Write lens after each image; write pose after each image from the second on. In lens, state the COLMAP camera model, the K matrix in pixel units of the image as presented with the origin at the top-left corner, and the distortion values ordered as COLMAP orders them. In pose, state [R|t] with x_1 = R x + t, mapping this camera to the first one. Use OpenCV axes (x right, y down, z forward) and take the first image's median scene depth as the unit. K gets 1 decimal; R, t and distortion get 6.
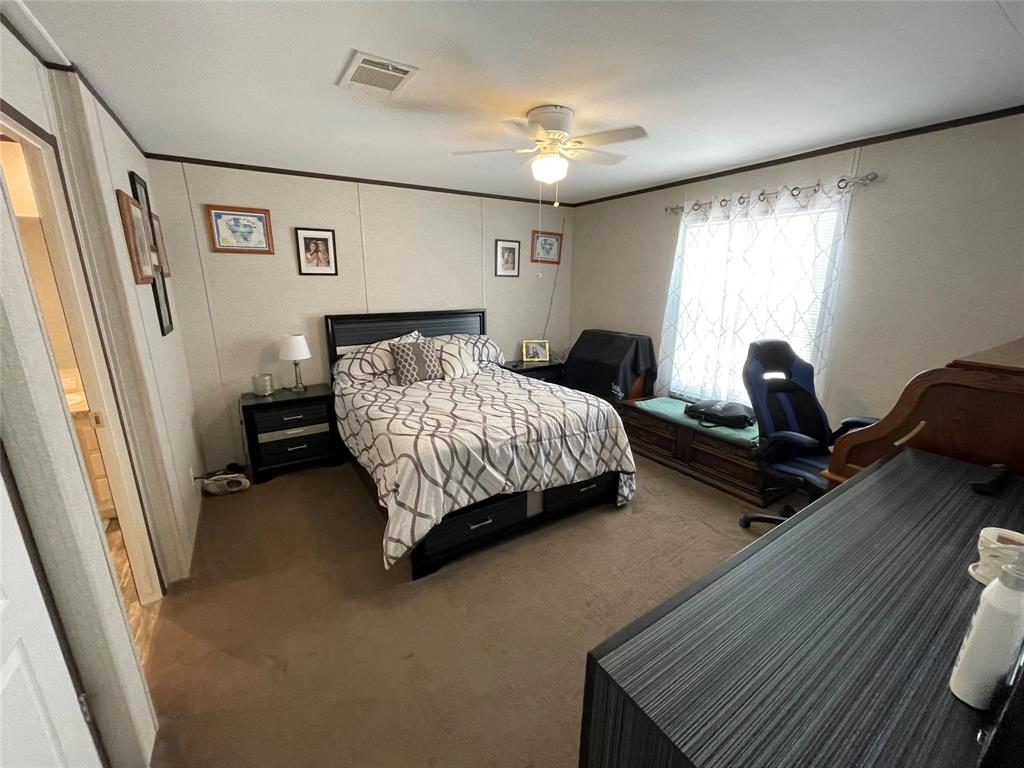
lens RADIAL K [[414.5, 0, 515.8], [0, 414.5, 385.0], [0, 0, 1]] dist [-0.003209, -0.000219]
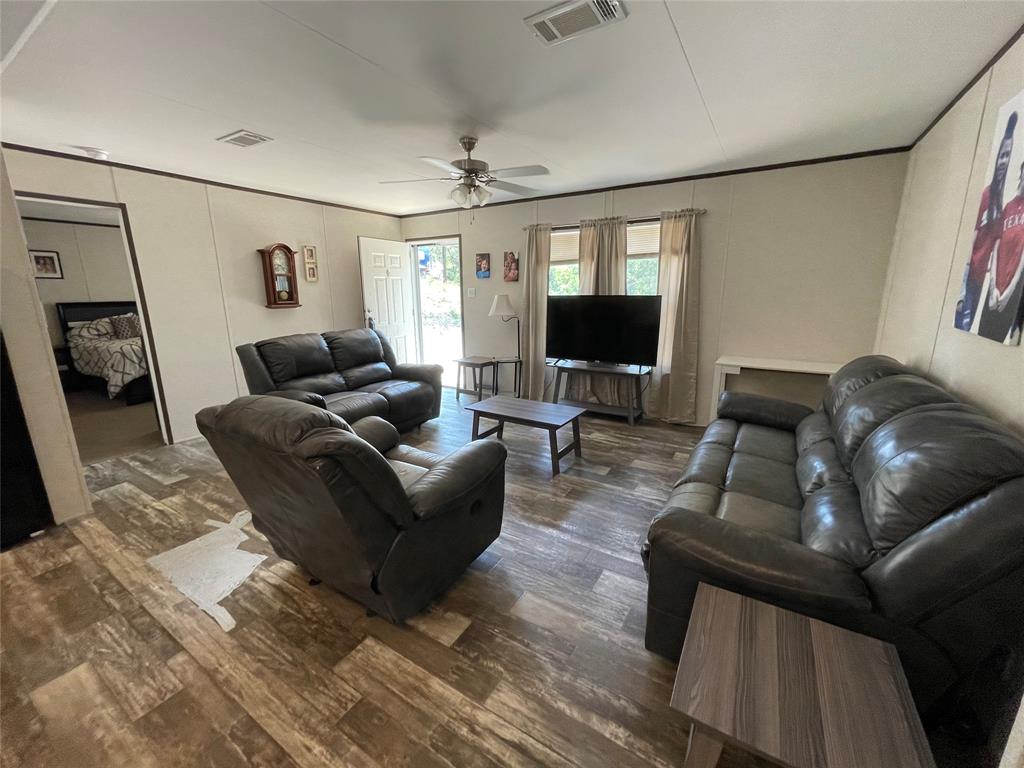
lens RADIAL K [[414.5, 0, 515.0], [0, 414.5, 378.8], [0, 0, 1]] dist [-0.003209, -0.000219]
pose [[0.899805, -0.105442, 0.423359, 0.473422], [0.116776, 0.993158, -0.000840, 0.360233], [-0.420373, 0.050194, 0.905962, -1.289682]]
